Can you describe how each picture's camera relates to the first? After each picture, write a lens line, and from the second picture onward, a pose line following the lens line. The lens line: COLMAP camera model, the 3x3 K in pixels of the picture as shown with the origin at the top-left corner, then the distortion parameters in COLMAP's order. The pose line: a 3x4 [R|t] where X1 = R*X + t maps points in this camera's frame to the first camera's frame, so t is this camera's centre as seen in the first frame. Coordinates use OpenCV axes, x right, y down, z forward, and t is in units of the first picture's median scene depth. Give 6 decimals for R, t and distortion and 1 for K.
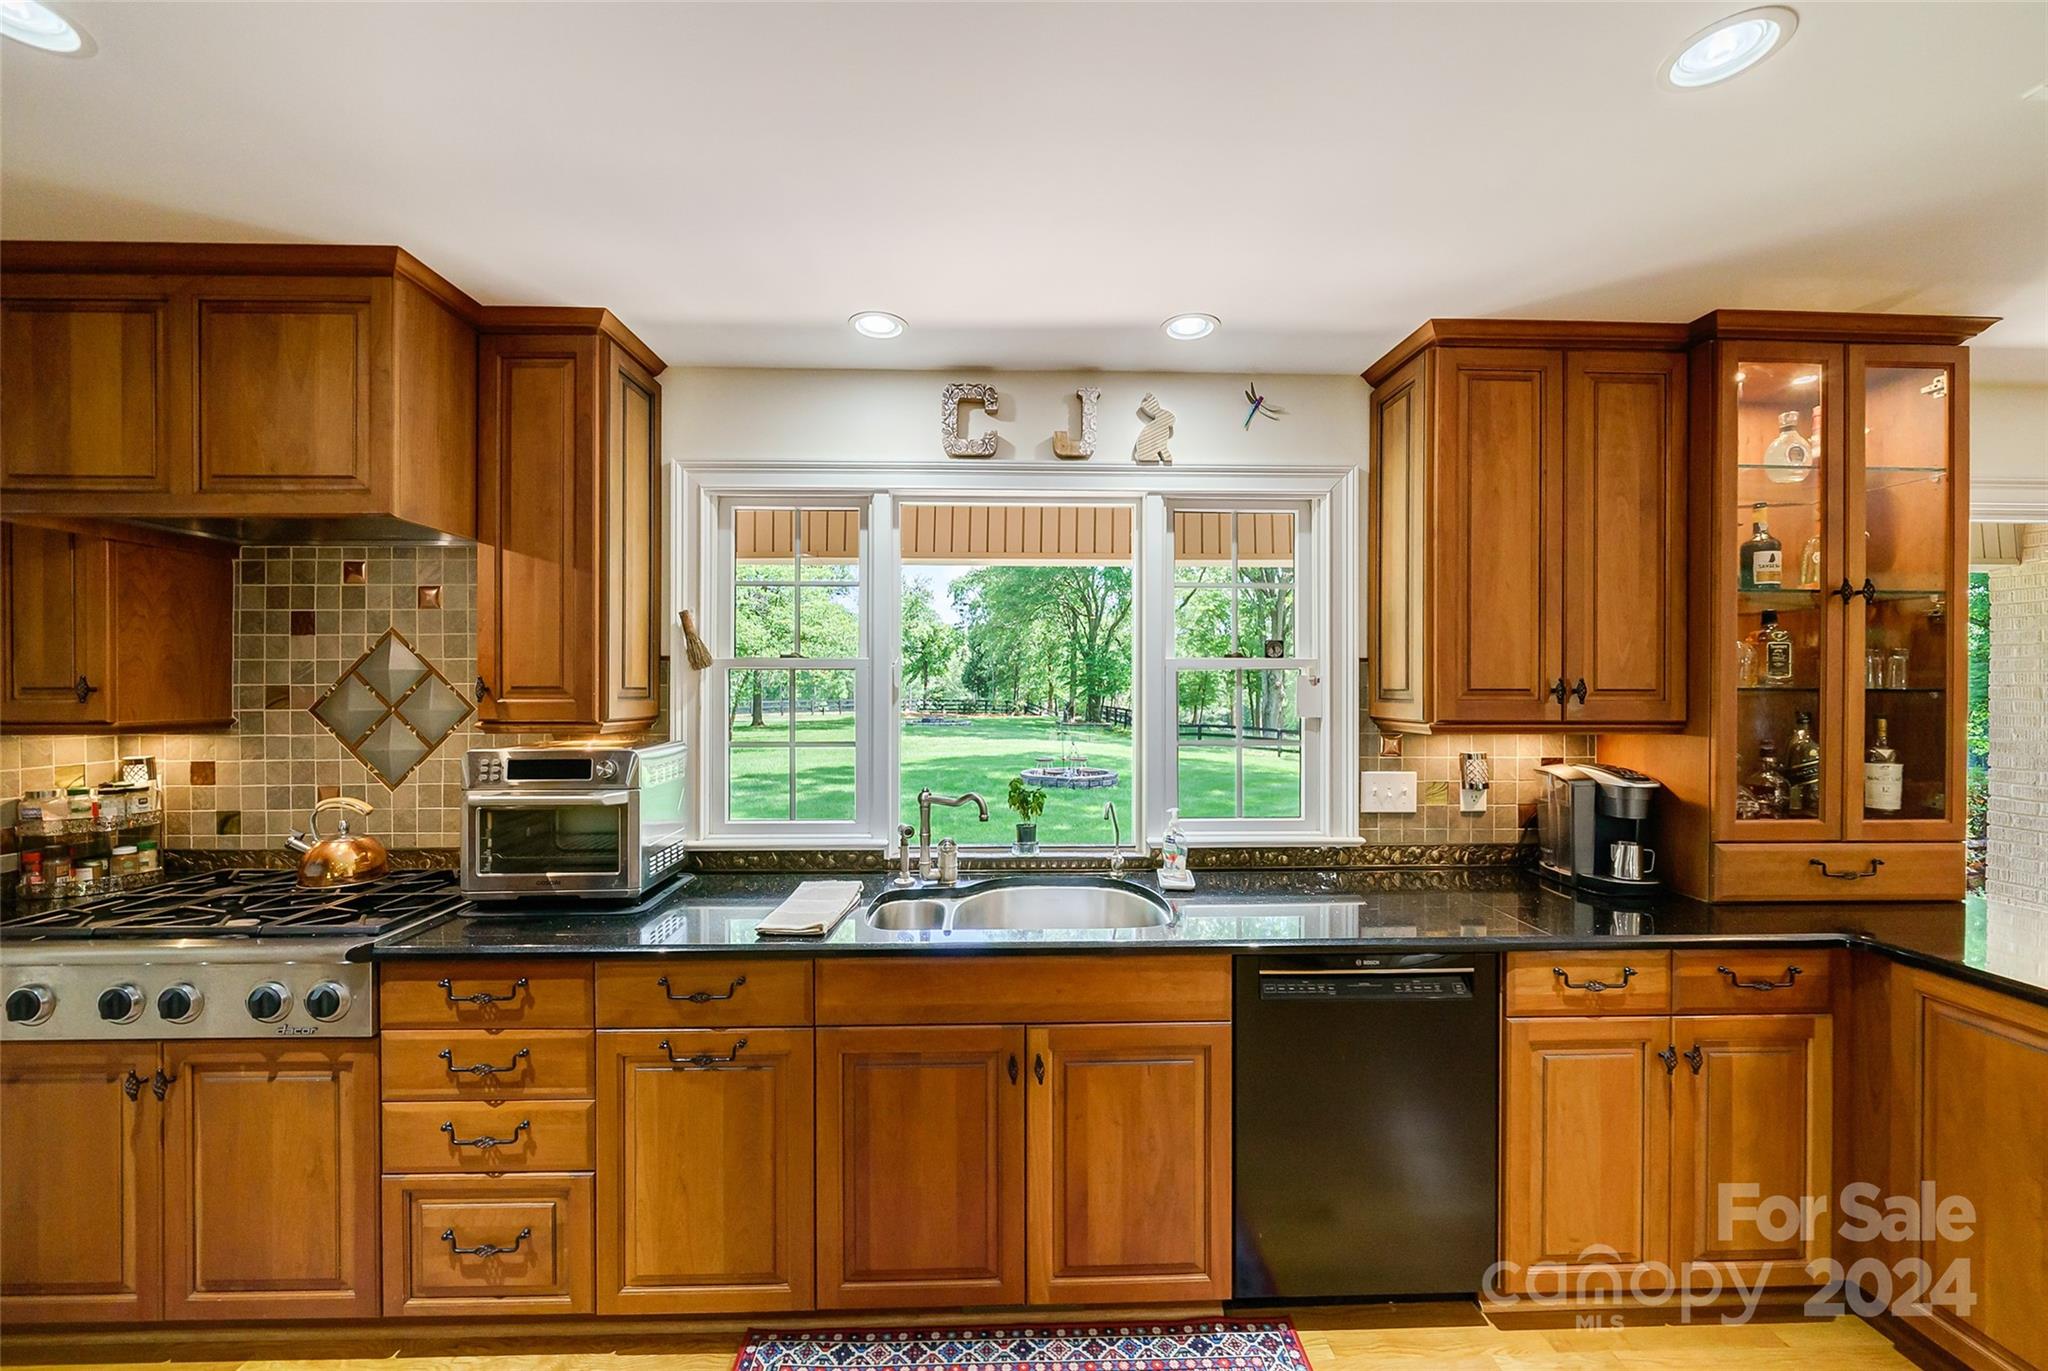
lens RADIAL K [[764.9, 0, 1018.3], [0, 764.9, 690.9], [0, 0, 1]] dist [-0.003166, -0.000143]
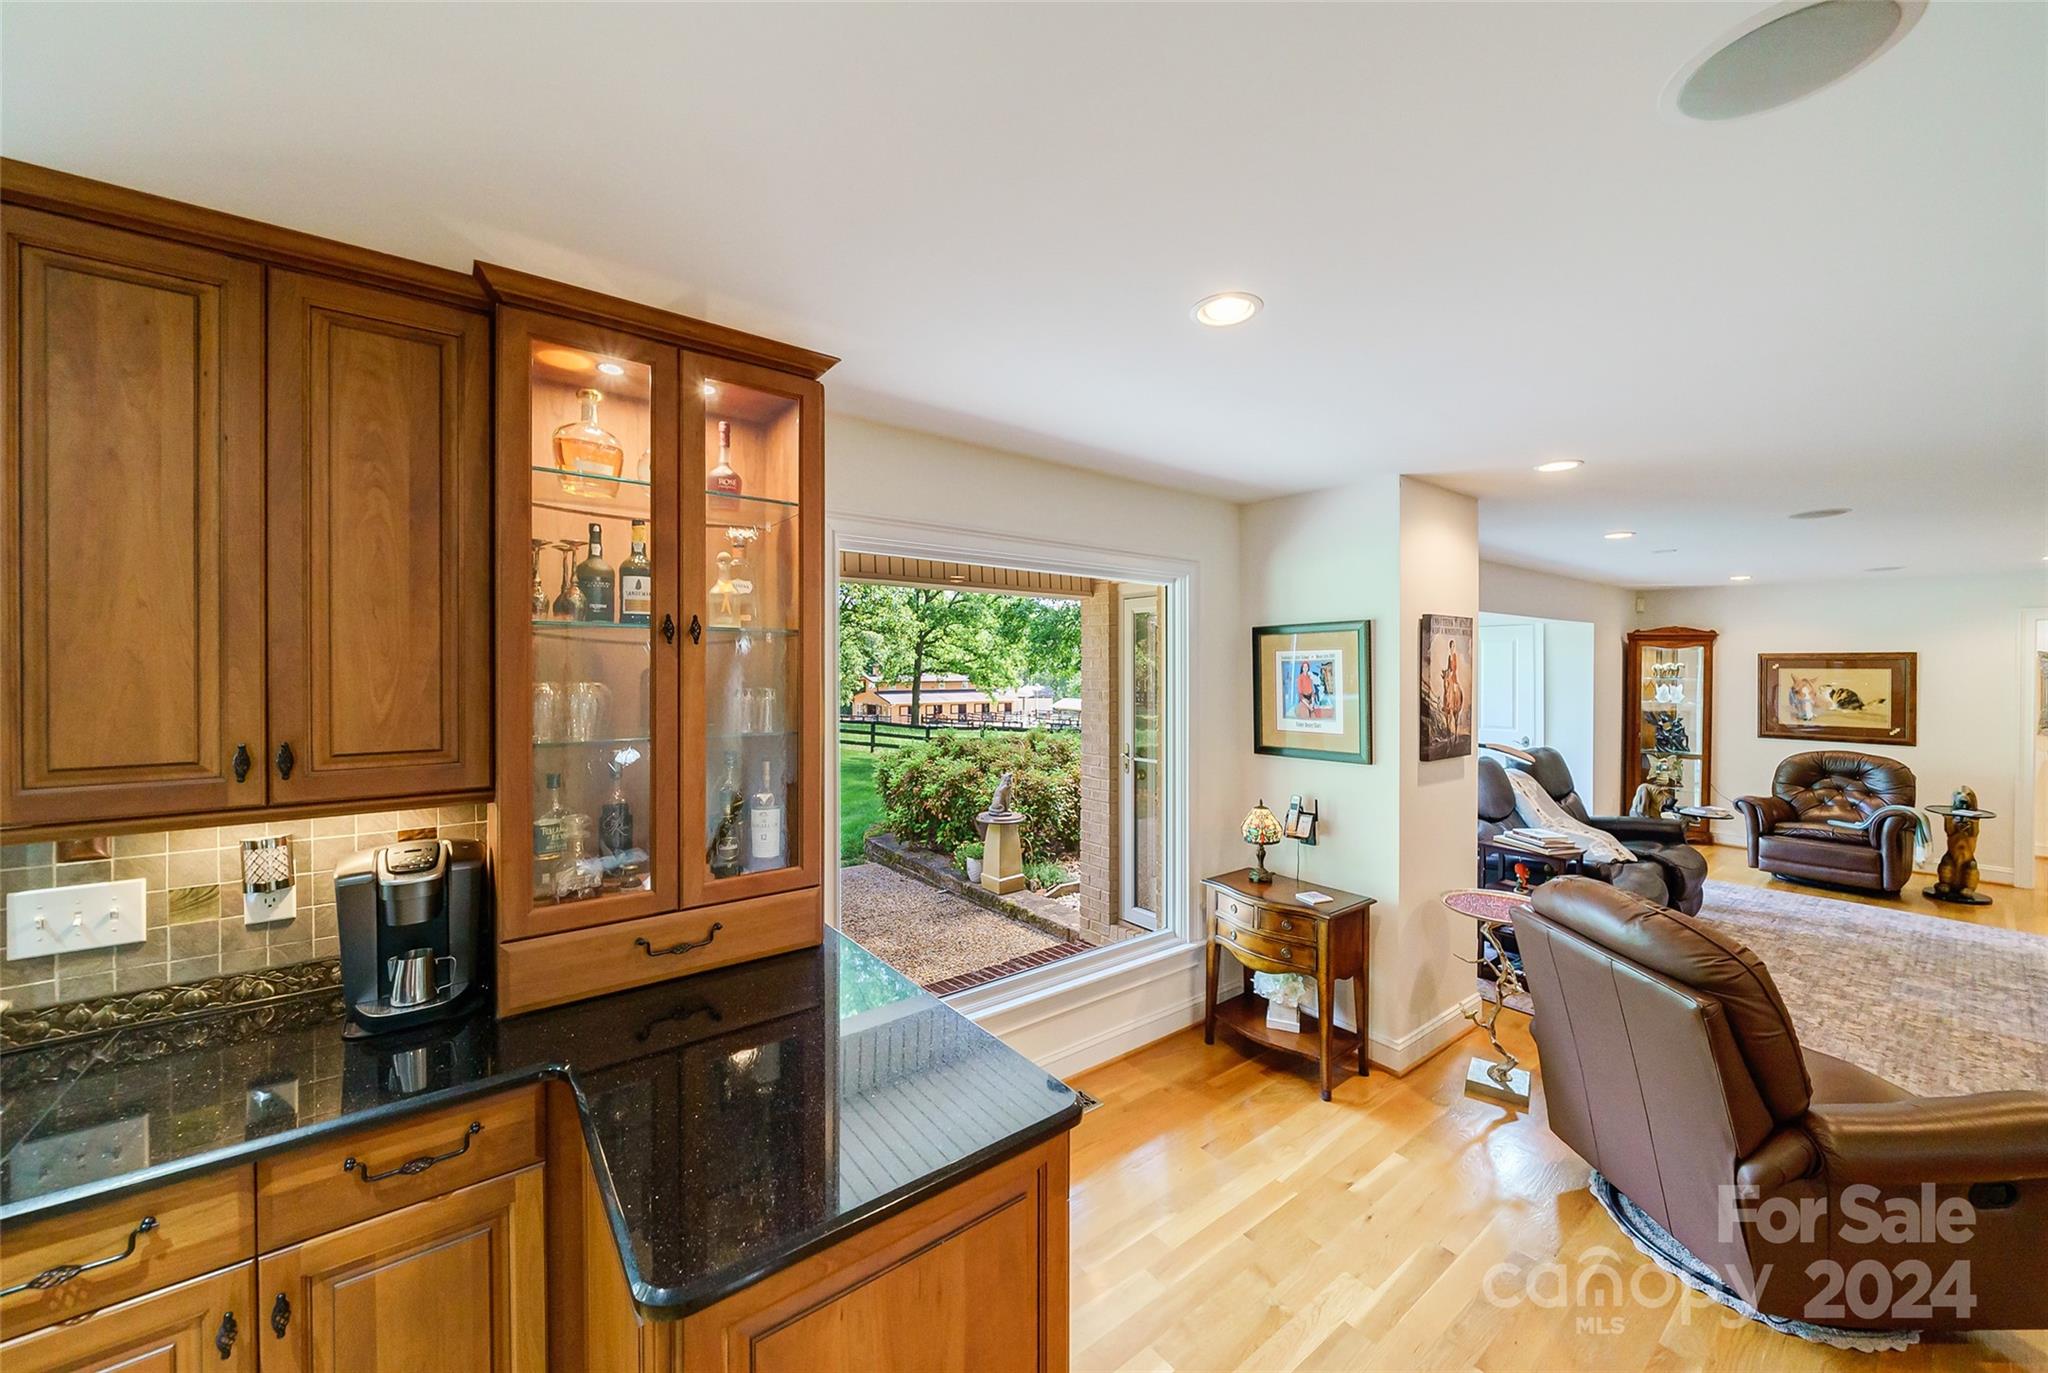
lens RADIAL K [[764.9, 0, 1014.1], [0, 764.9, 668.1], [0, 0, 1]] dist [-0.003166, -0.000143]
pose [[0.813196, -0.003059, 0.581982, 0.860324], [0.004838, 0.999987, -0.001504, -0.078770], [-0.581970, 0.004039, 0.813200, 0.049731]]
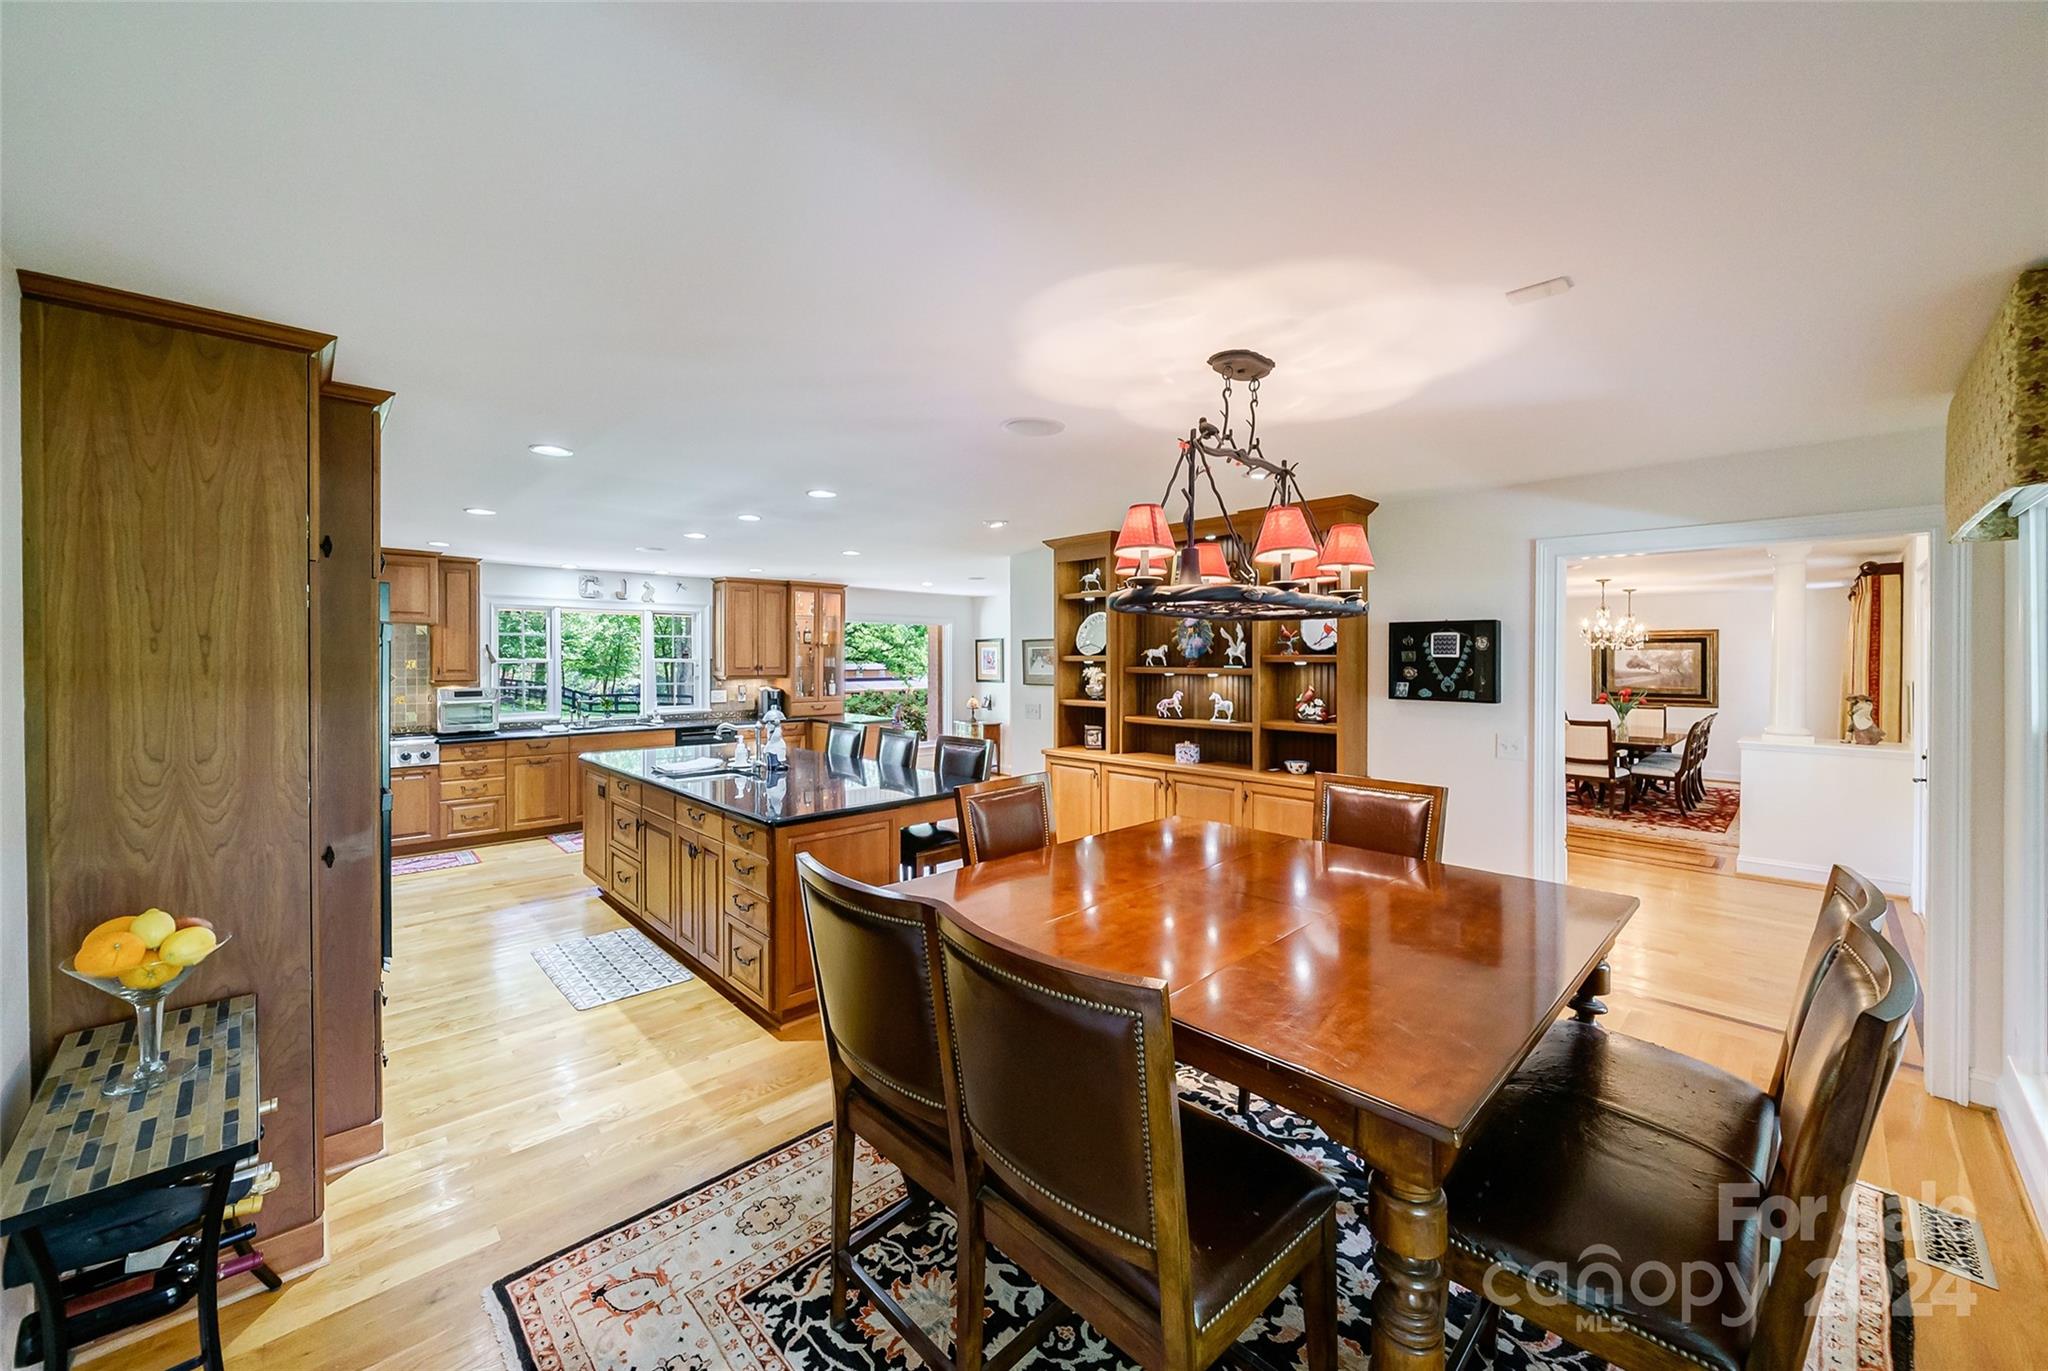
lens RADIAL K [[764.9, 0, 1001.5], [0, 764.9, 659.9], [0, 0, 1]] dist [-0.003166, -0.000143]
pose [[0.757765, -0.004670, 0.652511, -0.970674], [0.004460, 0.999988, 0.001977, -0.044178], [-0.652512, 0.001411, 0.757777, -2.957445]]
